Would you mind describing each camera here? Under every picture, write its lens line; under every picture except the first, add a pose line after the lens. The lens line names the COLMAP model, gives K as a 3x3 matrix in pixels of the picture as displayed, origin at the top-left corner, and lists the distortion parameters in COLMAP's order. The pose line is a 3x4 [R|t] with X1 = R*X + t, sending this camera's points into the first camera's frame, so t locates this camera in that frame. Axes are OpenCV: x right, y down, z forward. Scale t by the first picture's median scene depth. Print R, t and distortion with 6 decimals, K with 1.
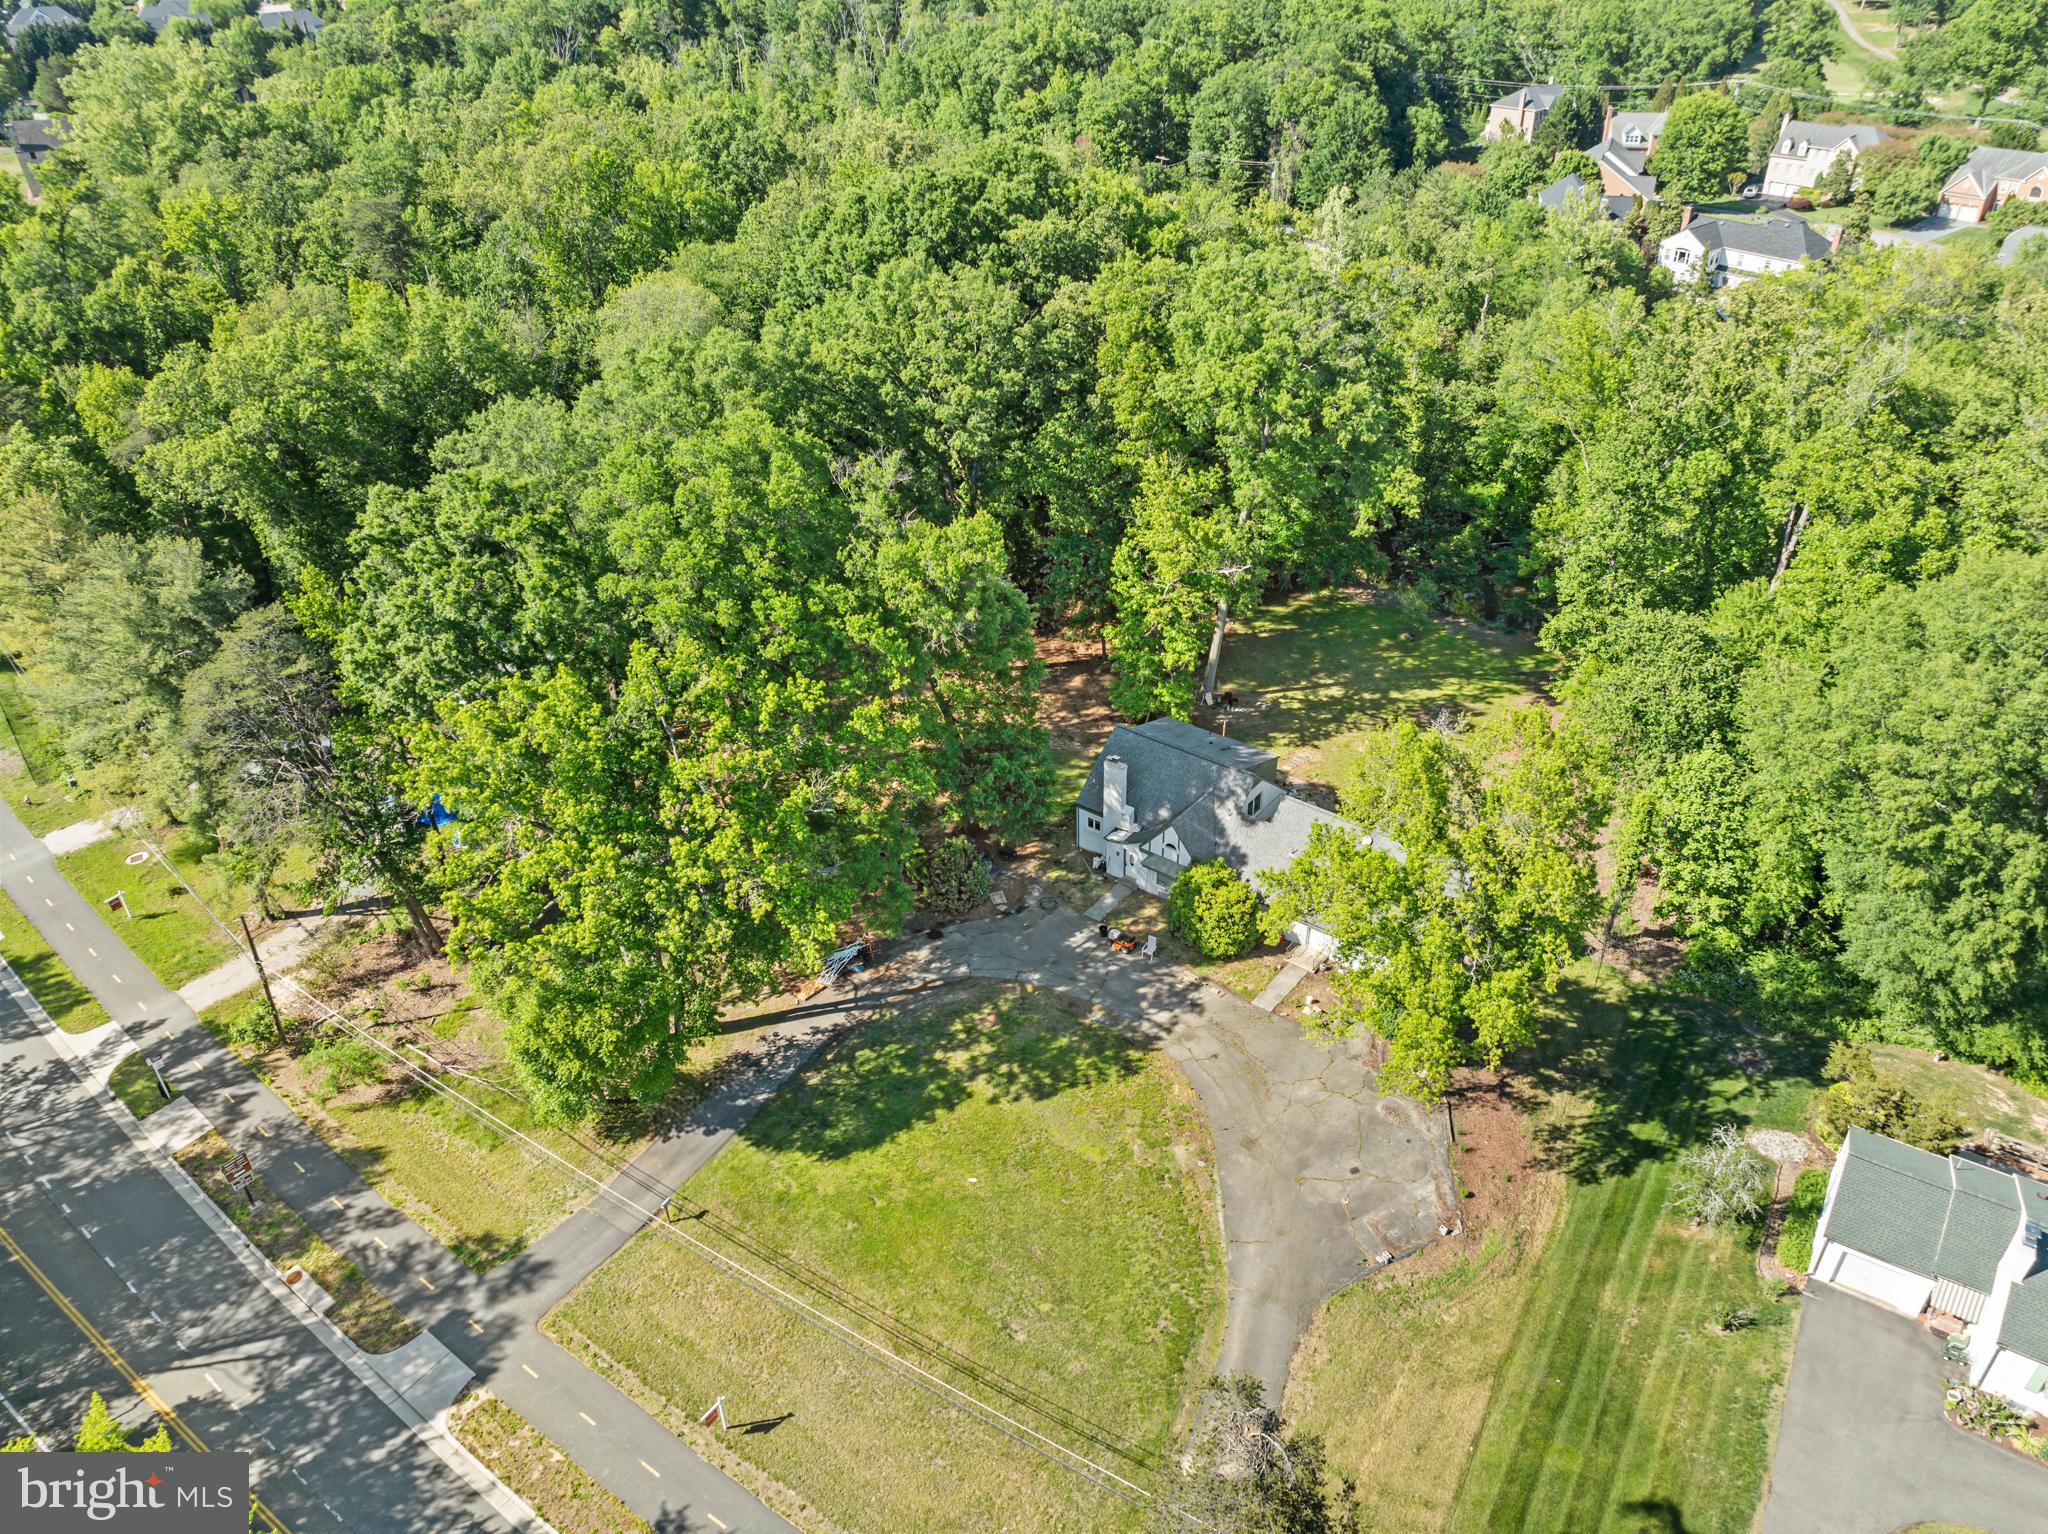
lens RADIAL K [[1441.2, 0, 1024.0], [0, 1441.2, 767.0], [0, 0, 1]] dist [-0.048985, 0.018794]
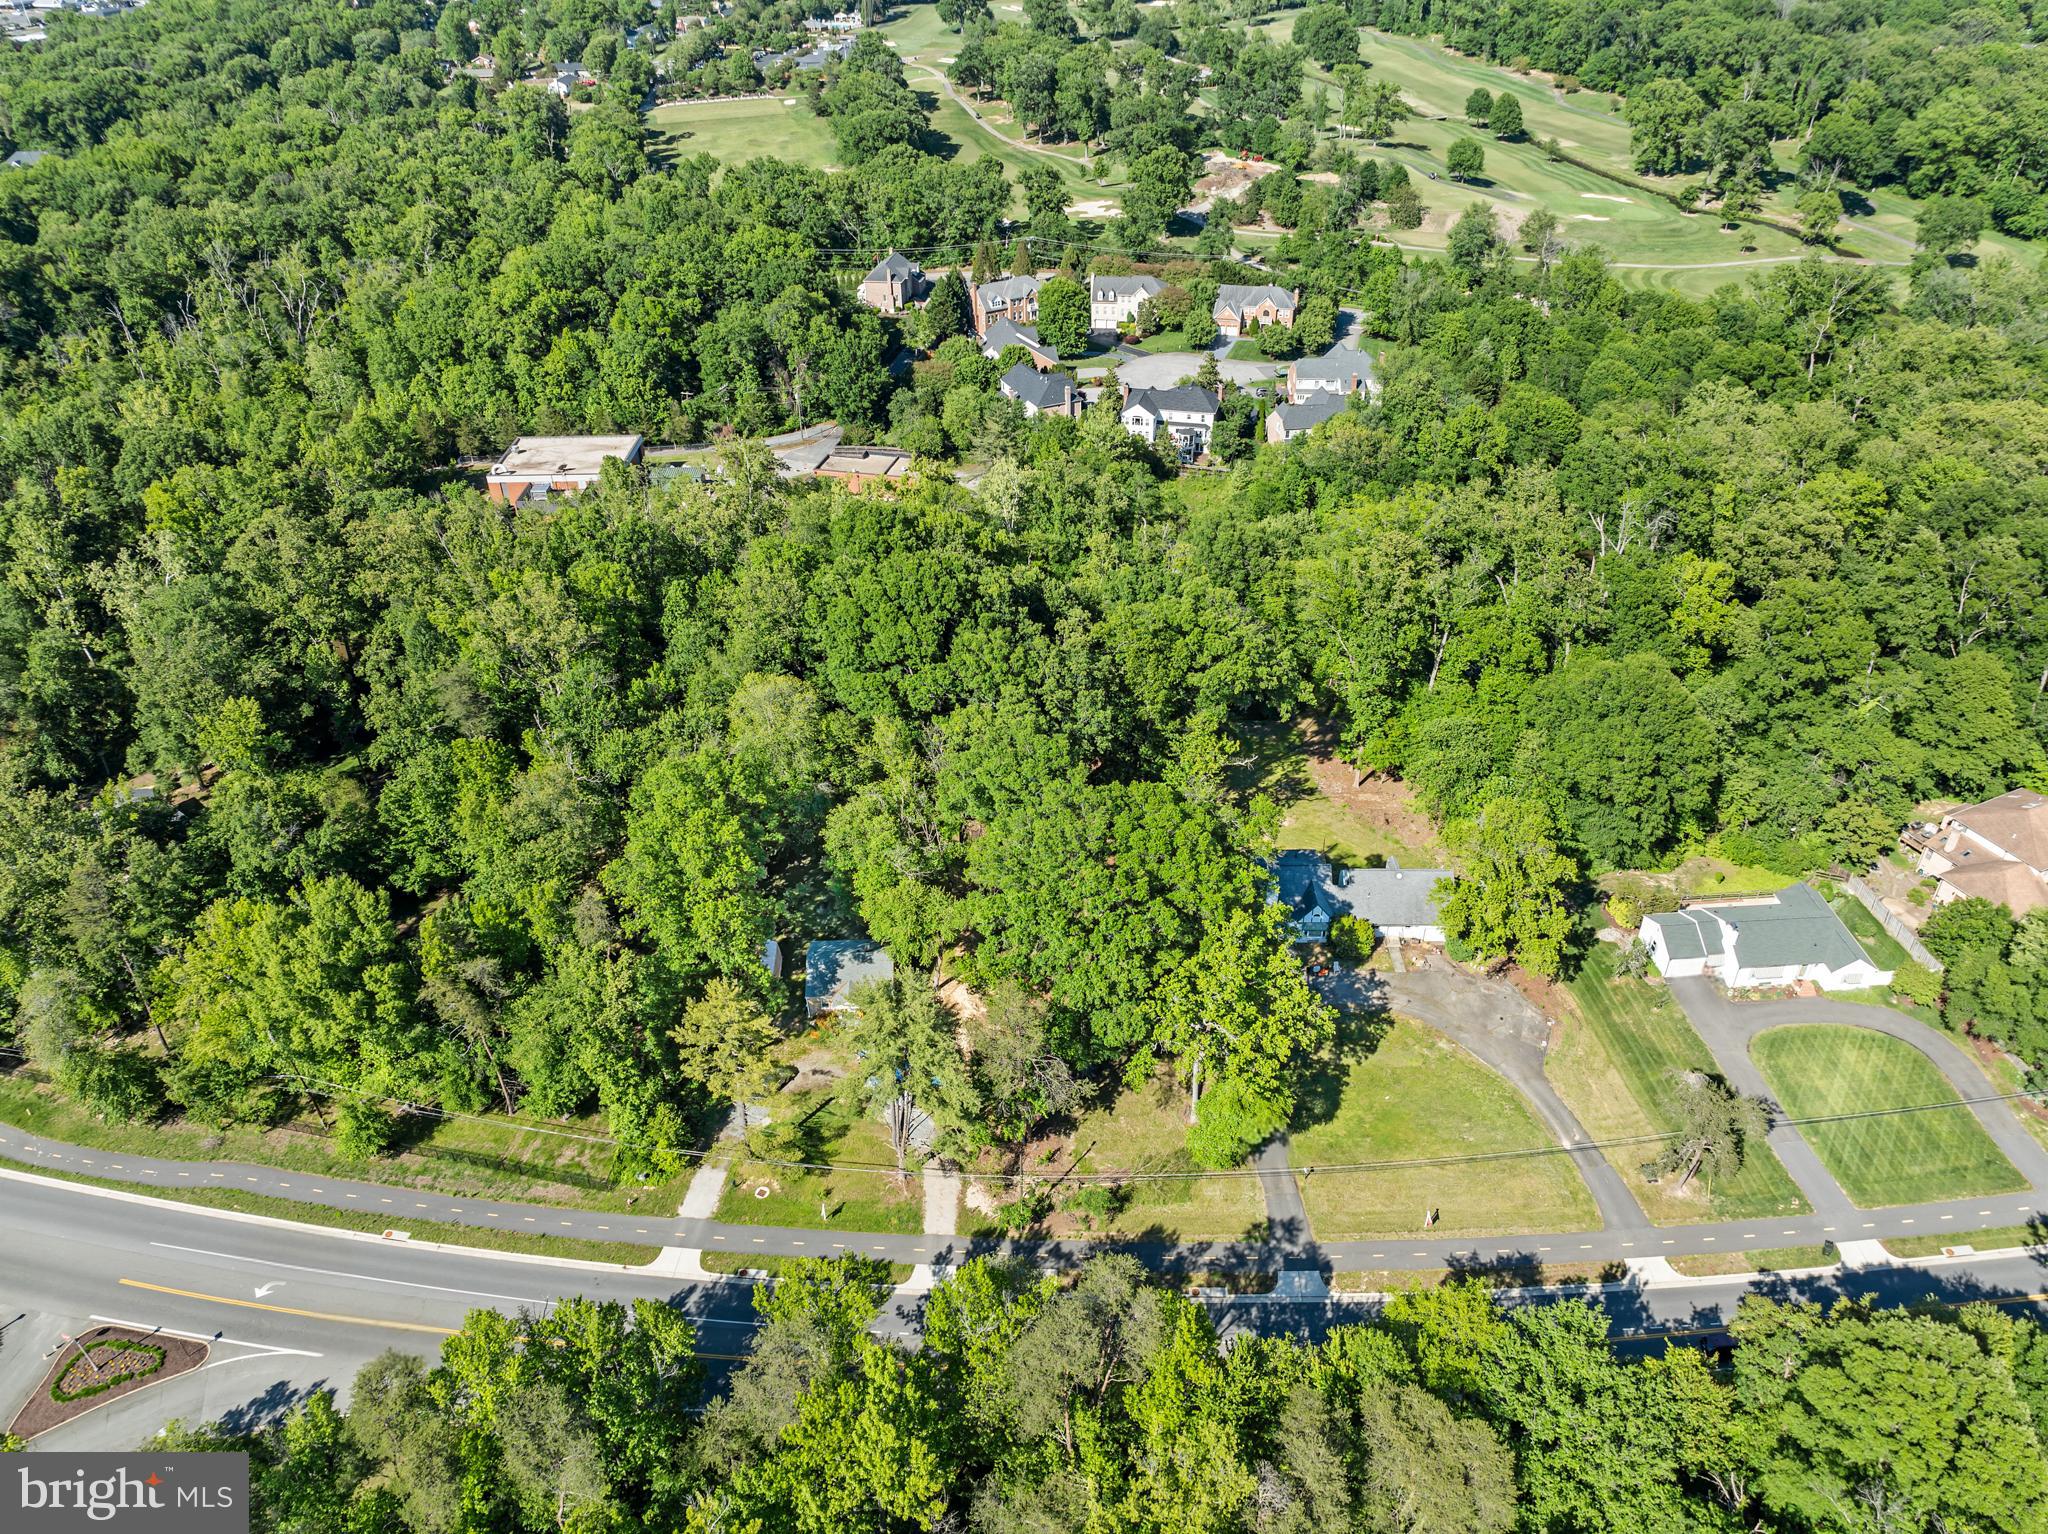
lens RADIAL K [[1441.2, 0, 1024.0], [0, 1441.2, 767.0], [0, 0, 1]] dist [-0.048985, 0.018794]
pose [[0.807573, -0.328764, 0.489632, -1.241842], [0.325252, 0.940817, 0.095260, -0.503133], [-0.491972, 0.082325, 0.866710, -0.557492]]
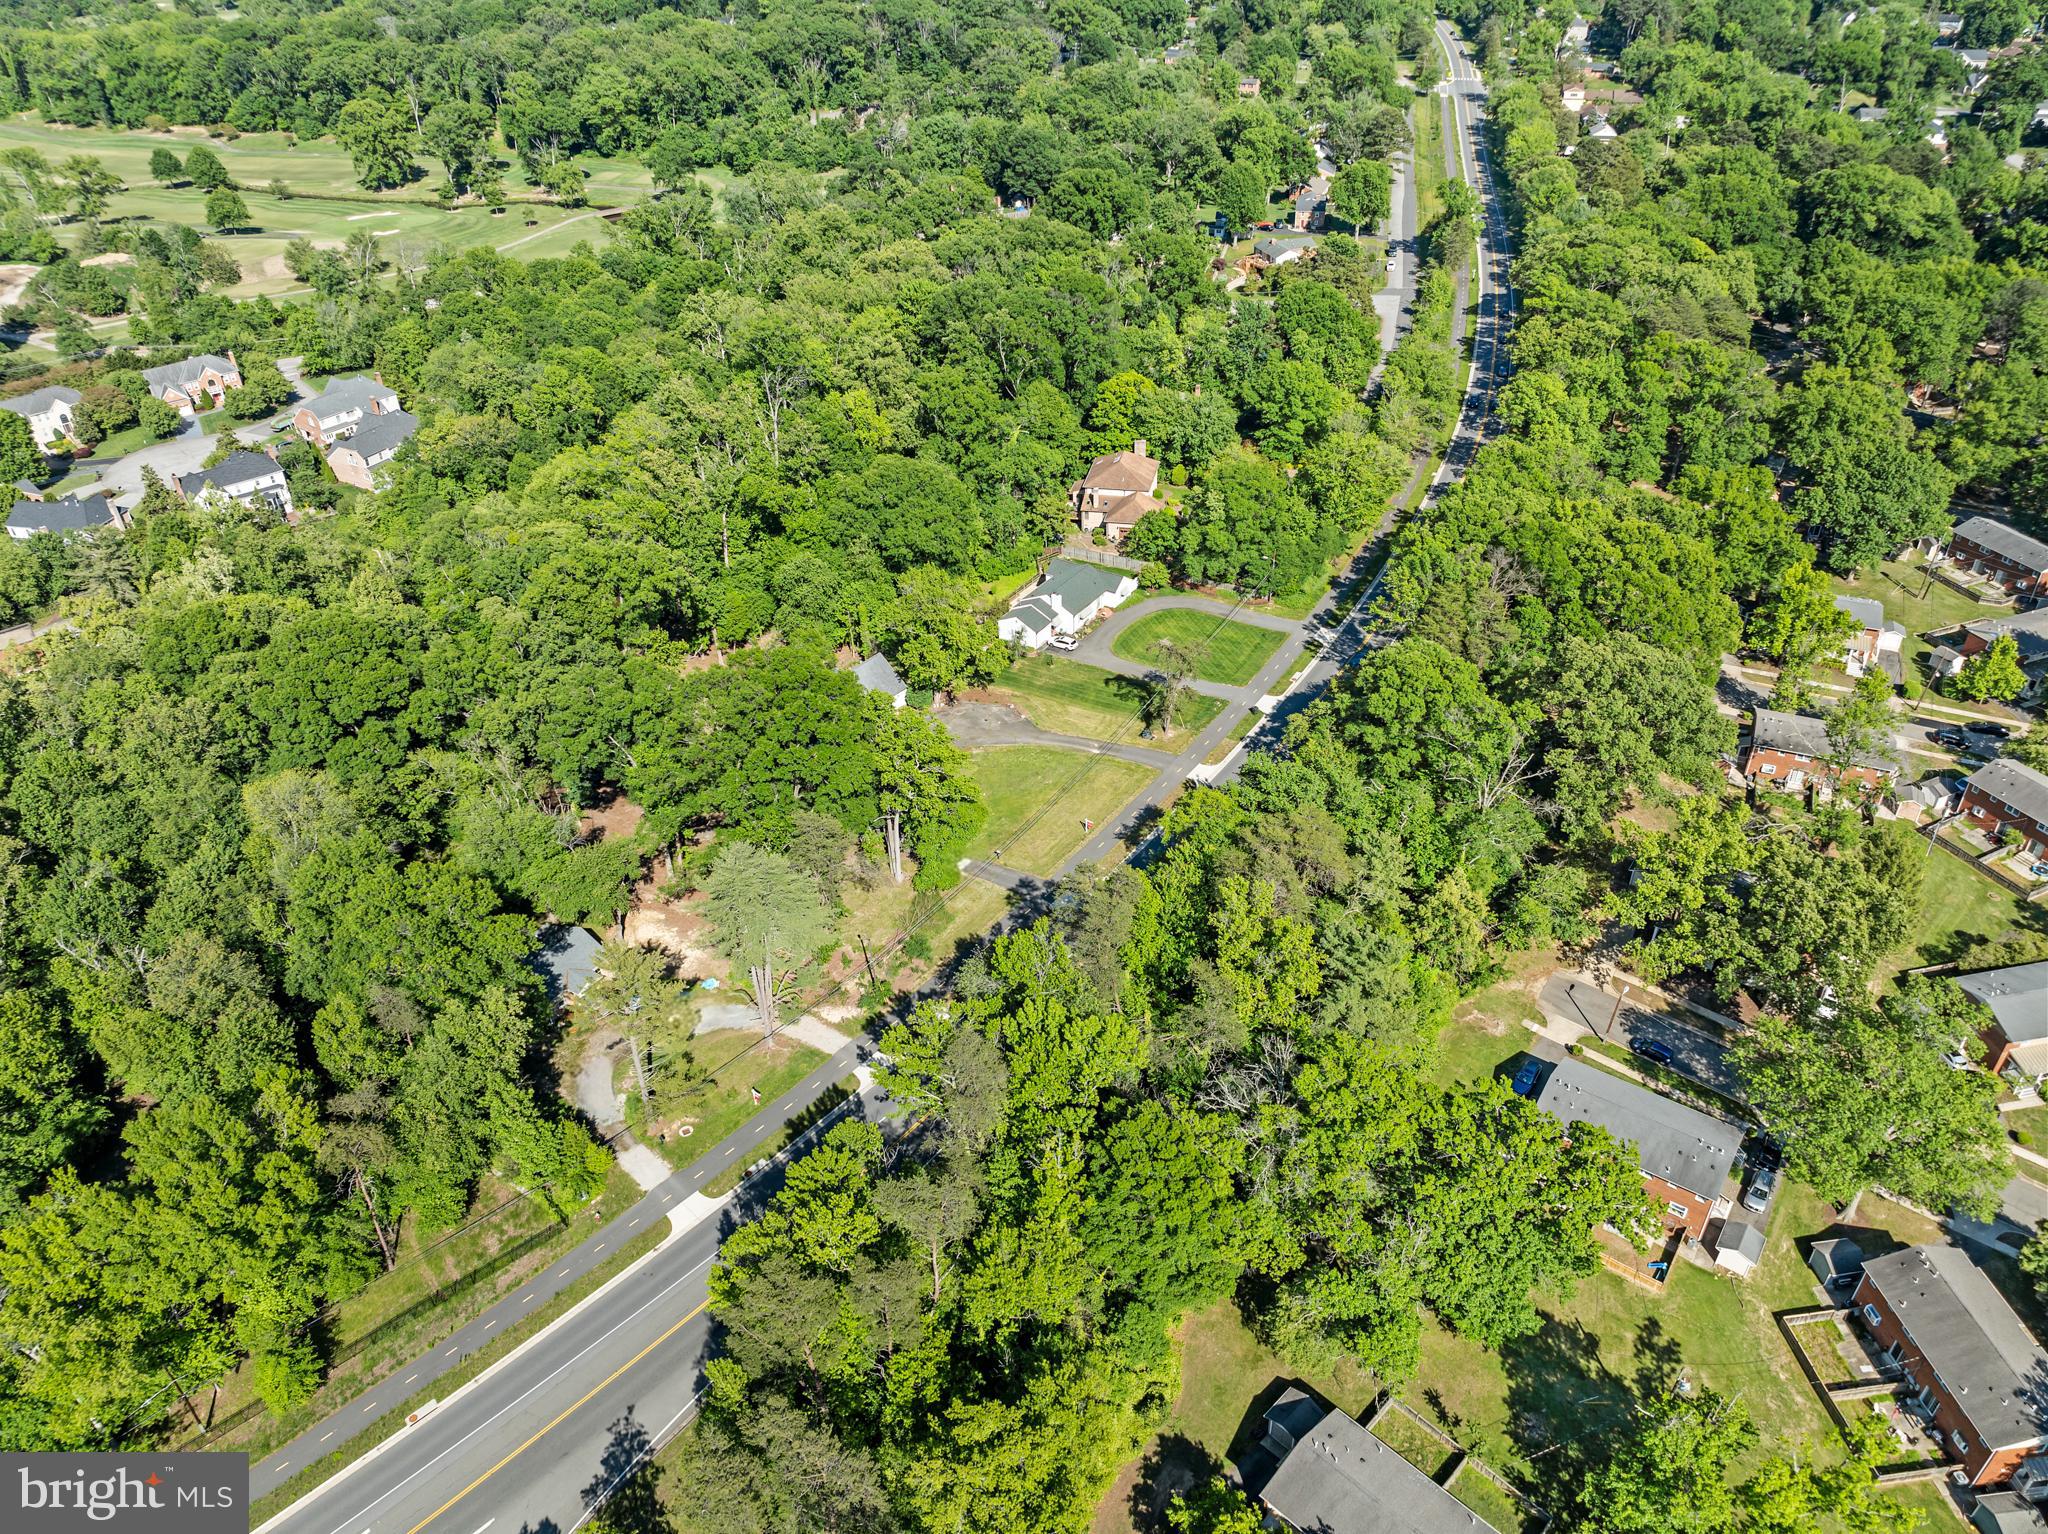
lens RADIAL K [[1441.2, 0, 1024.0], [0, 1441.2, 767.0], [0, 0, 1]] dist [-0.048985, 0.018794]
pose [[0.011040, -0.550173, 0.834978, -2.139451], [0.576067, 0.686033, 0.444415, -0.860987], [-0.817328, 0.476097, 0.324510, 0.014531]]
